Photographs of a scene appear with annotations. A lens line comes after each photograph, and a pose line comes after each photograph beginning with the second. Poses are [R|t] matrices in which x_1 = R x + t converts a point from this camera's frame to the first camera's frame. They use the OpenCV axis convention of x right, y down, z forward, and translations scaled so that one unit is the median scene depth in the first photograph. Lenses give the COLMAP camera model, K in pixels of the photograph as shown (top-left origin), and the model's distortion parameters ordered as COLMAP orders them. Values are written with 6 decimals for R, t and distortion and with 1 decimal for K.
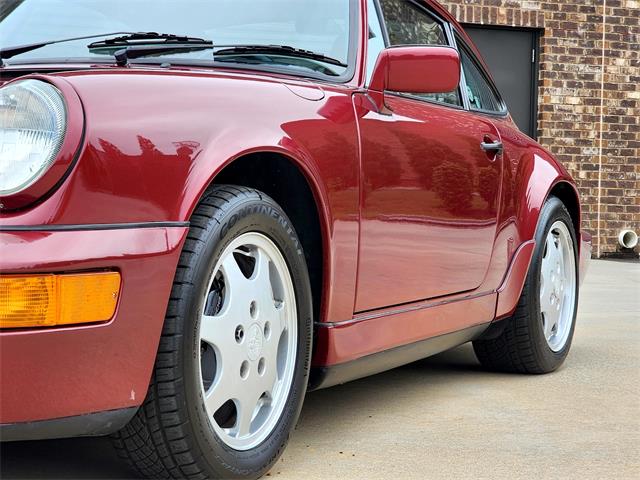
lens RADIAL K [[1540.9, 0, 320.0], [0, 1540.9, 240.0], [0, 0, 1]] dist [-0.302548, 4.291764]
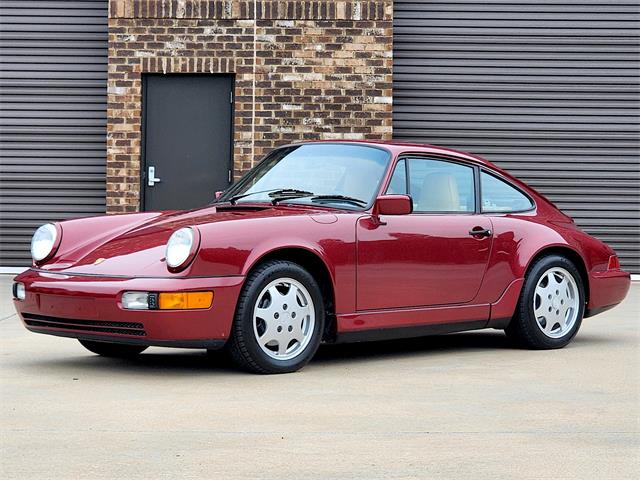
lens RADIAL K [[1624.4, 0, 320.0], [0, 1624.4, 240.0], [0, 0, 1]] dist [-1.078683, 14.017988]
pose [[0.933506, -0.006548, -0.358501, 1.010140], [0.000938, 0.999874, -0.015819, -0.025754], [0.358560, 0.014430, 0.933395, -1.574851]]
